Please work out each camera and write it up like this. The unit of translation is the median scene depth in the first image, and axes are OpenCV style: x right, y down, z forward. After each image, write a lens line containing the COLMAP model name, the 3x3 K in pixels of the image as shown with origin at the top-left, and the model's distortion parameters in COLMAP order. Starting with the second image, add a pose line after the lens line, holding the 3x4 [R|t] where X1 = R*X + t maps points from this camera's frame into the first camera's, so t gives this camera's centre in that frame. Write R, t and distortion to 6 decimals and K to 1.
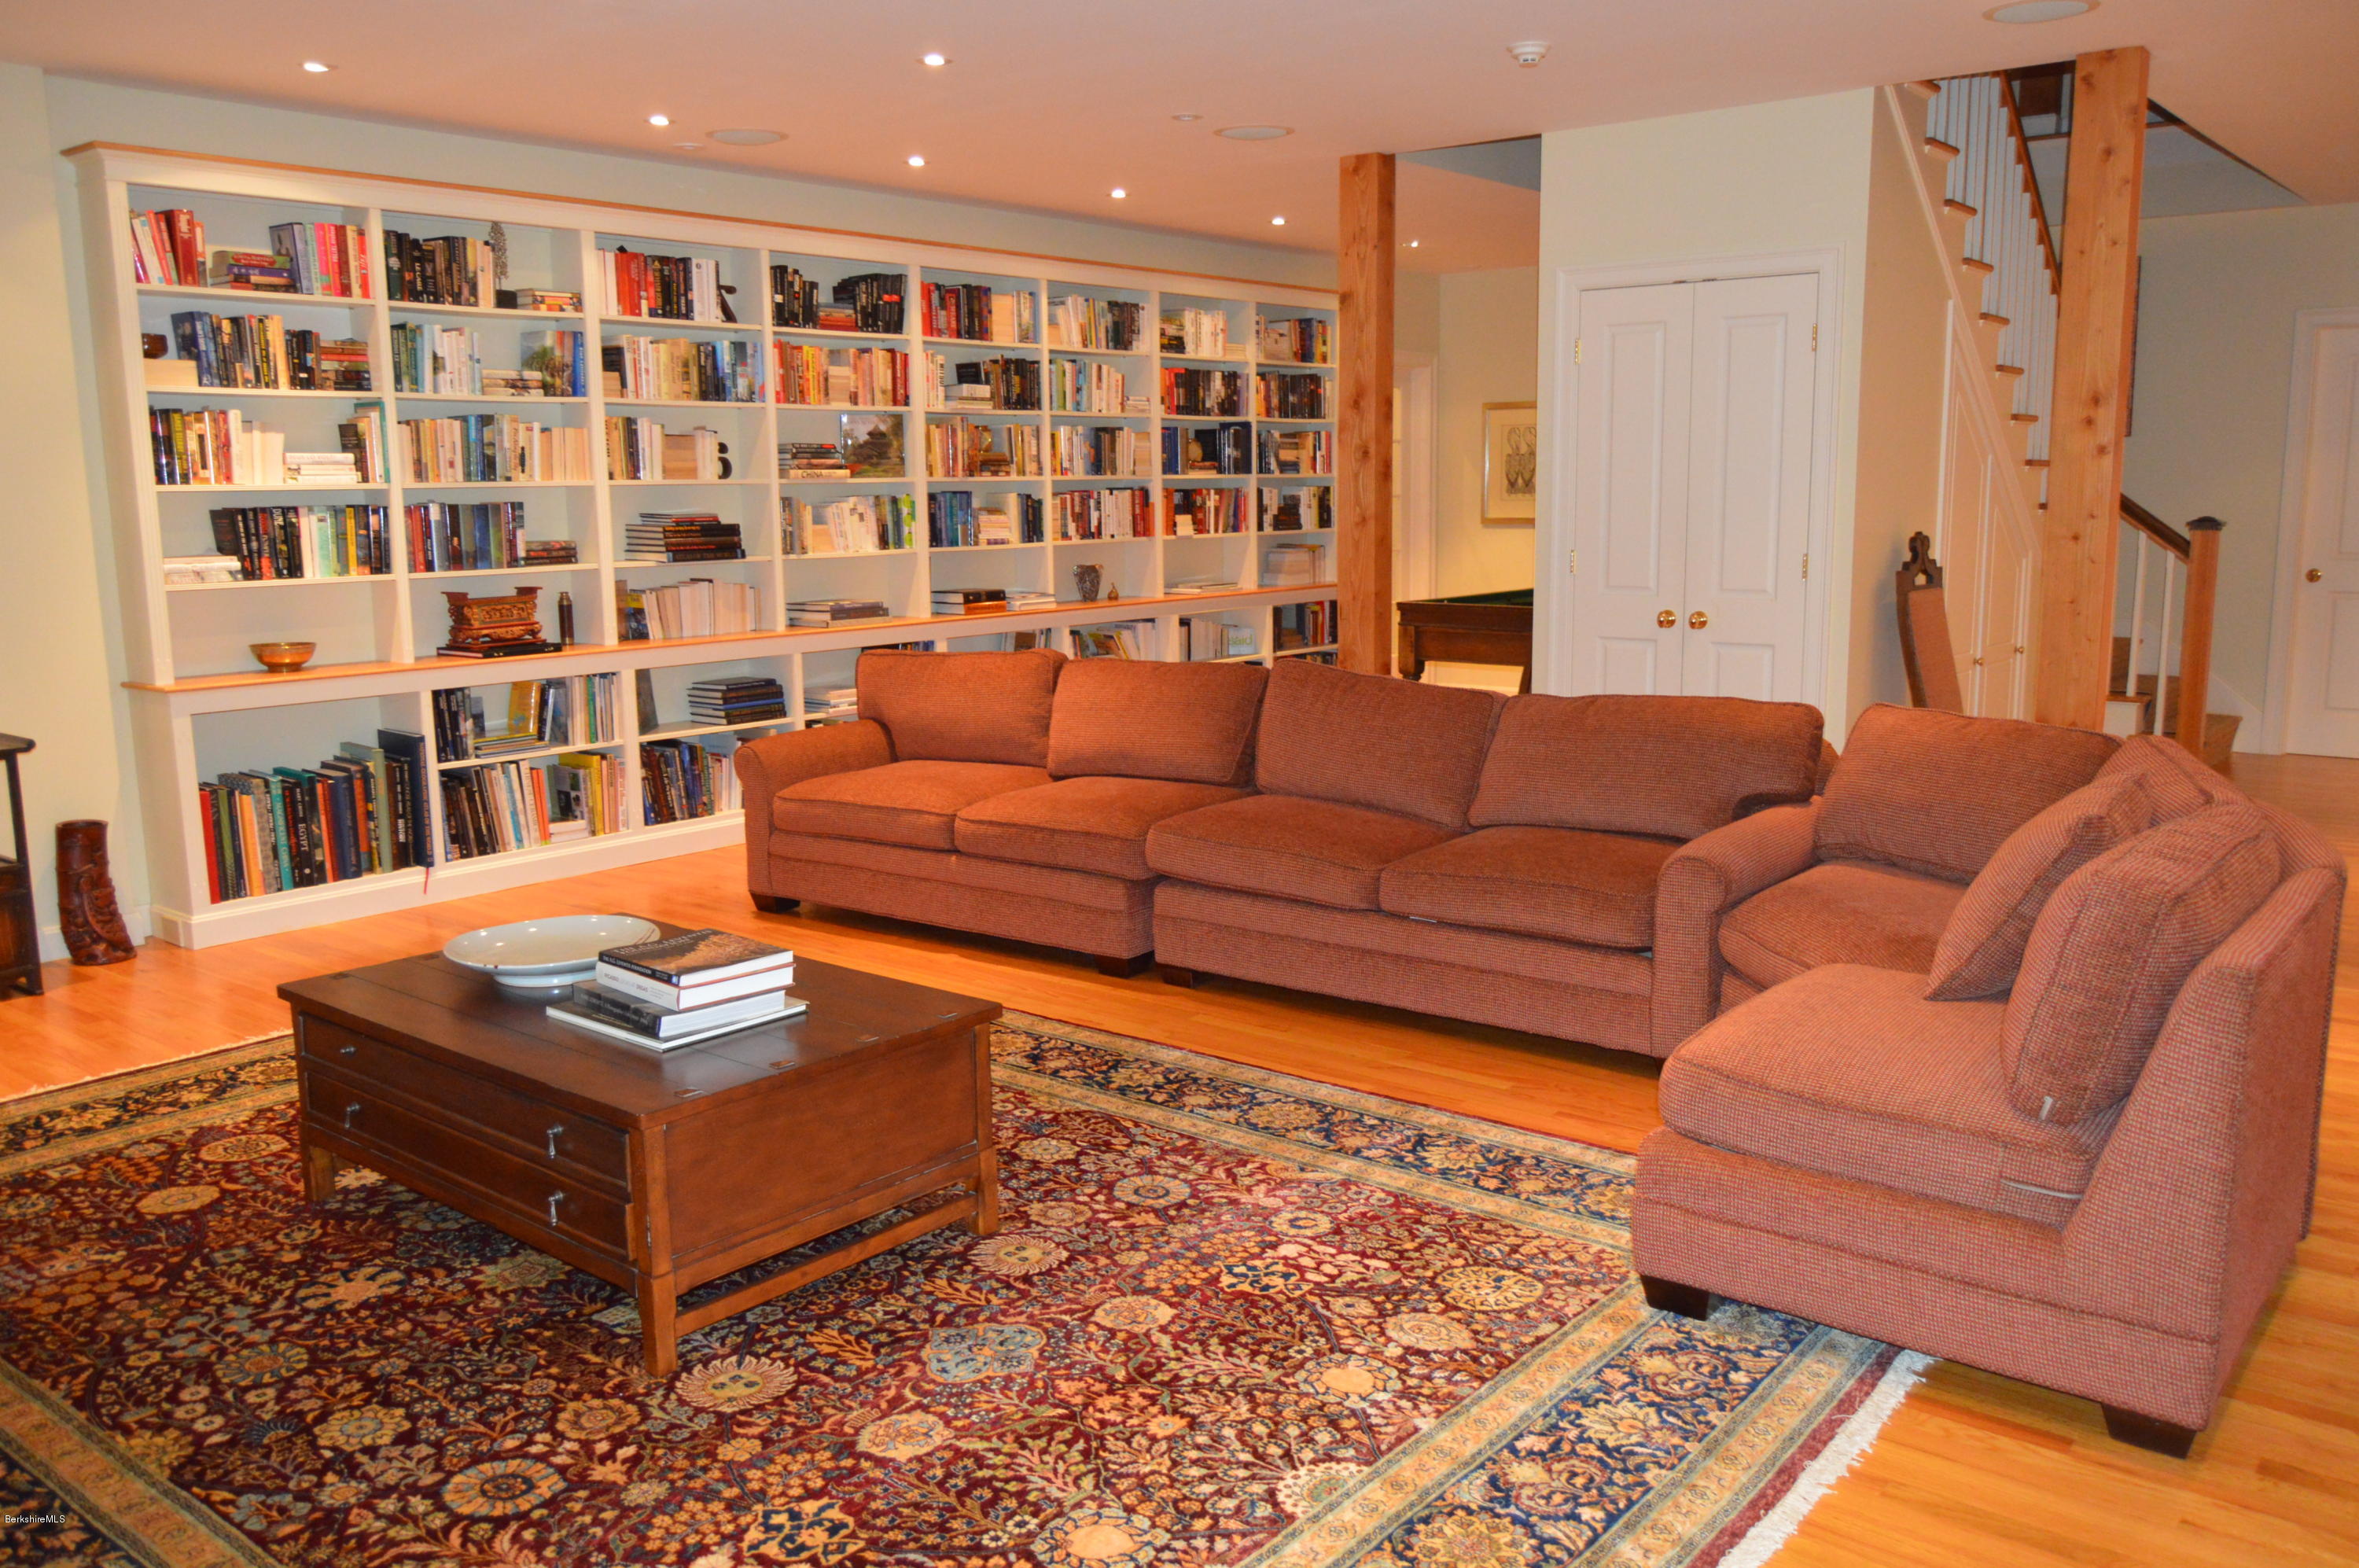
lens RADIAL K [[1857.3, 0, 1179.5], [0, 1857.3, 784.0], [0, 0, 1]] dist [-0.004913, 0.000178]
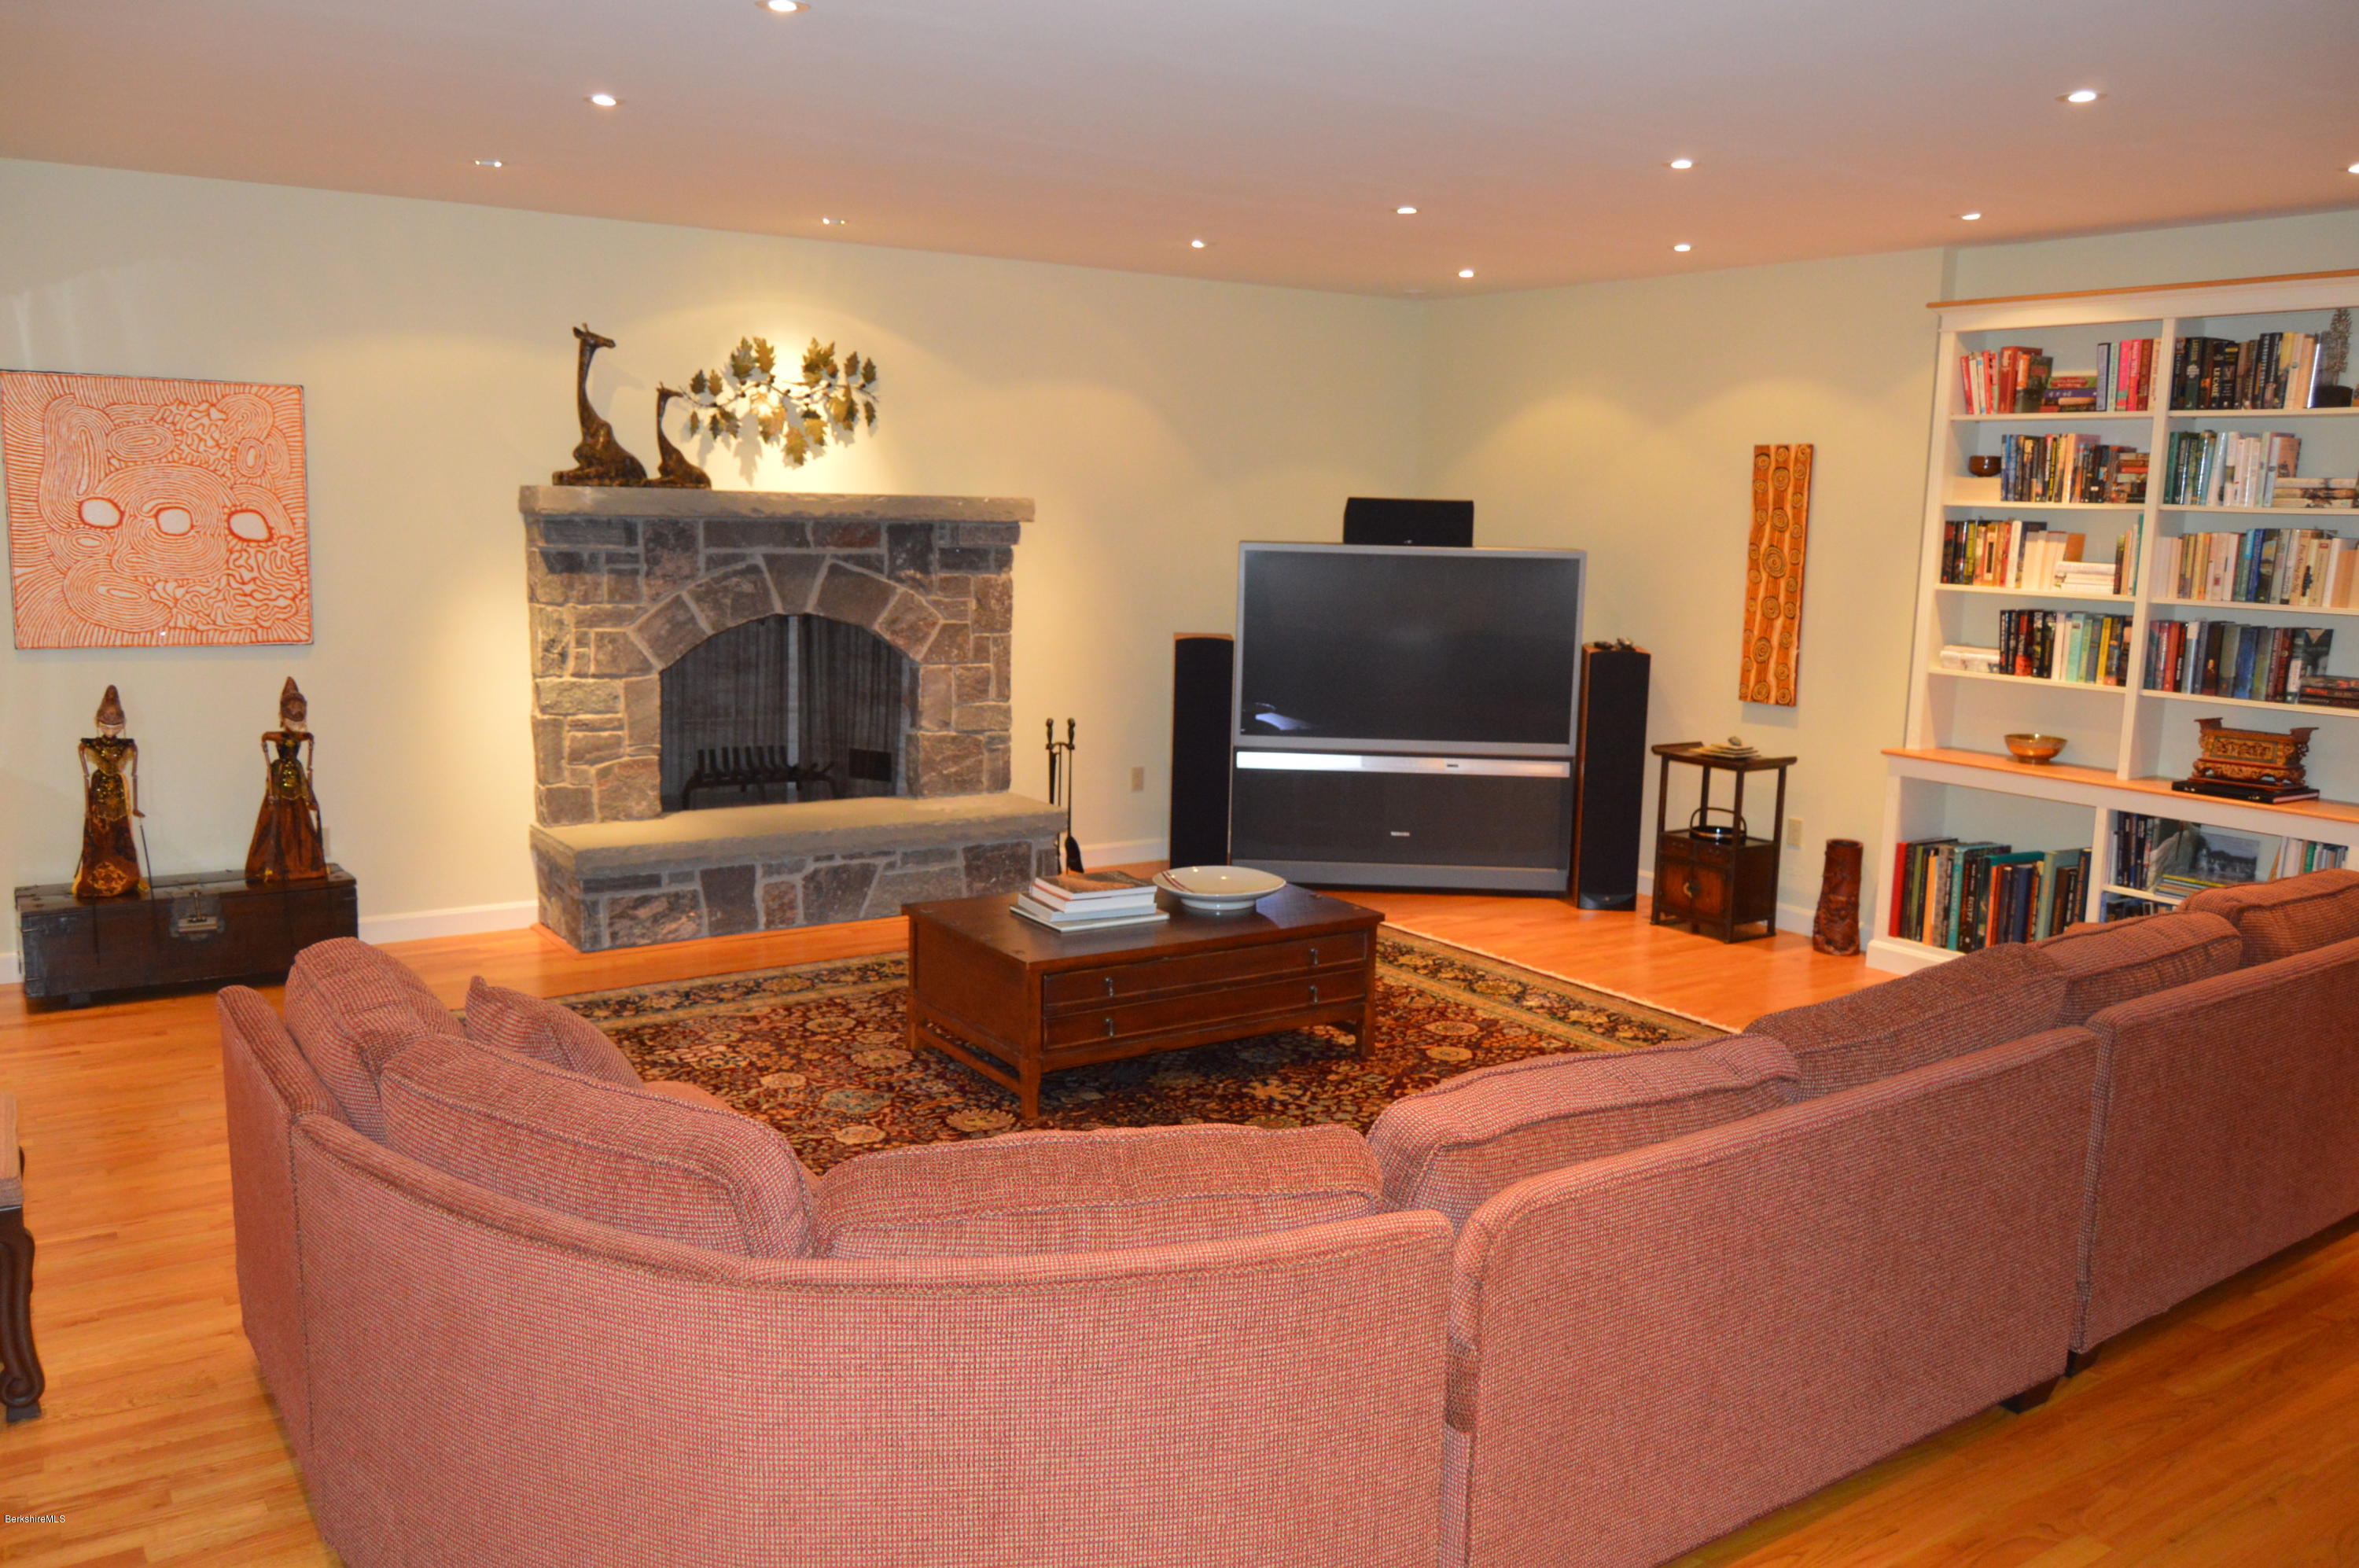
lens RADIAL K [[1831.0, 0, 1179.5], [0, 1831.0, 784.0], [0, 0, 1]] dist [-0.001958, -0.001482]
pose [[-0.279351, 0.154706, -0.947644, 0.663186], [-0.177497, 0.961605, 0.209309, -0.183657], [0.943641, 0.226675, -0.241166, 0.796120]]
